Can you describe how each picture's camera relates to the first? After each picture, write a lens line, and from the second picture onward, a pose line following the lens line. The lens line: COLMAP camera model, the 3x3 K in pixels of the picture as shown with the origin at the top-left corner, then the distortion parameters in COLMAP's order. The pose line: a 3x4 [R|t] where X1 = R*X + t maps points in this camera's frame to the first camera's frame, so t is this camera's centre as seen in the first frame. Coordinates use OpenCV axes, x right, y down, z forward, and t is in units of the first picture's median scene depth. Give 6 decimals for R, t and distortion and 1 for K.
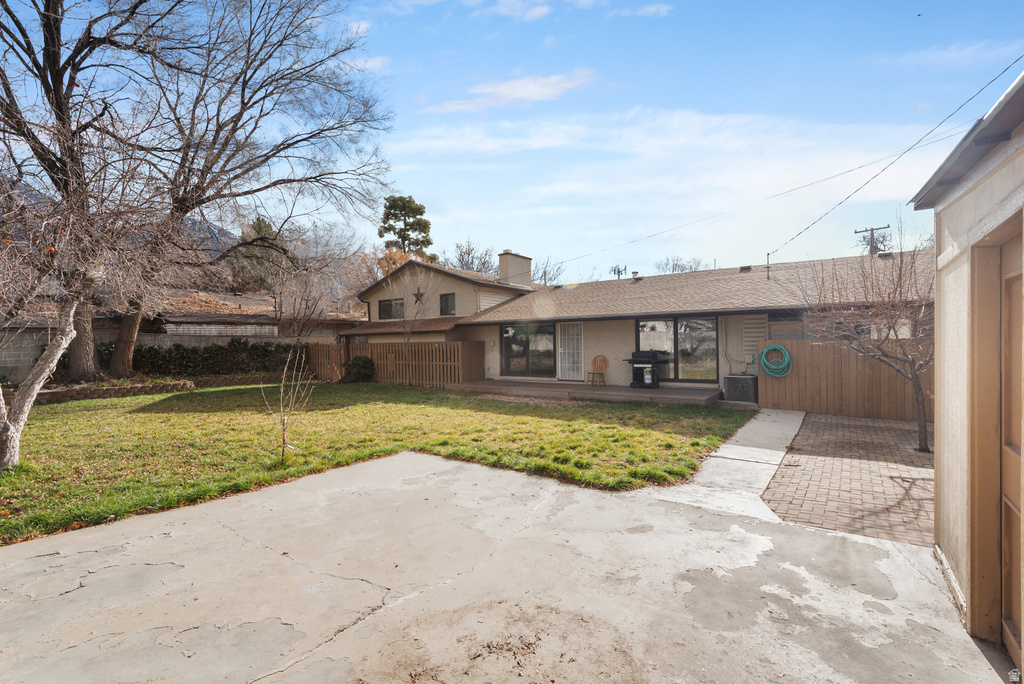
lens RADIAL K [[456.9, 0, 517.6], [0, 456.9, 340.2], [0, 0, 1]] dist [0.030533, -0.014997]
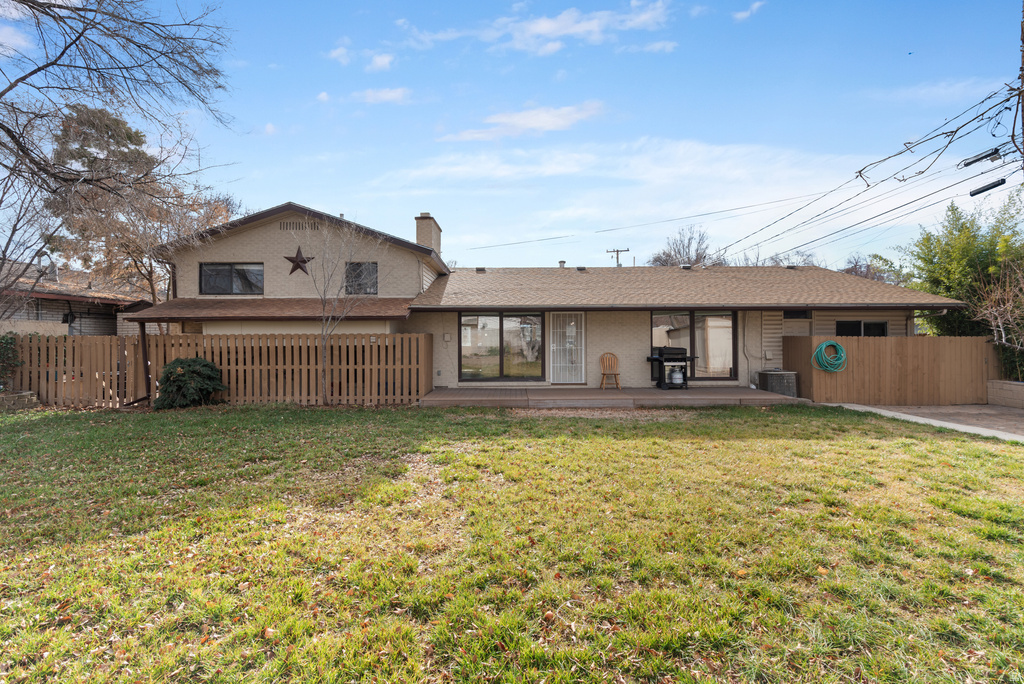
lens RADIAL K [[456.9, 0, 517.6], [0, 456.9, 340.2], [0, 0, 1]] dist [0.030533, -0.014997]
pose [[0.819314, 0.008722, 0.573278, -0.401721], [-0.010870, 0.999941, 0.000323, 0.010427], [-0.573242, -0.006497, 0.819361, 0.365673]]
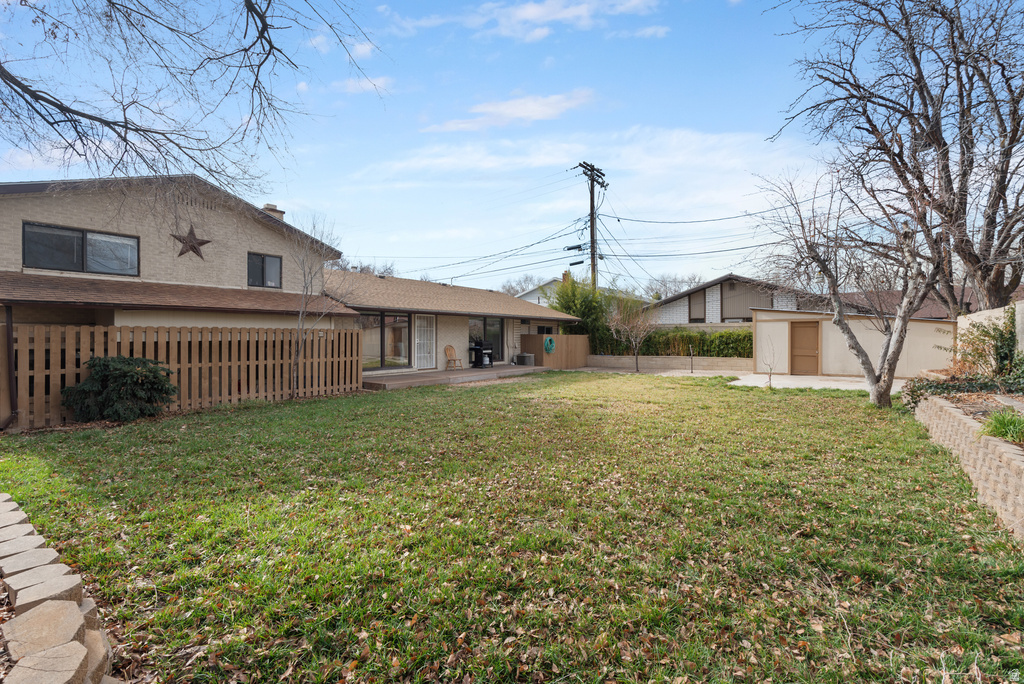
lens RADIAL K [[456.9, 0, 517.6], [0, 456.9, 340.2], [0, 0, 1]] dist [0.030533, -0.014997]
pose [[0.023612, 0.003253, 0.999716, -0.910304], [-0.008833, 0.999956, -0.003045, 0.020786], [-0.999682, -0.008759, 0.023640, 0.718319]]
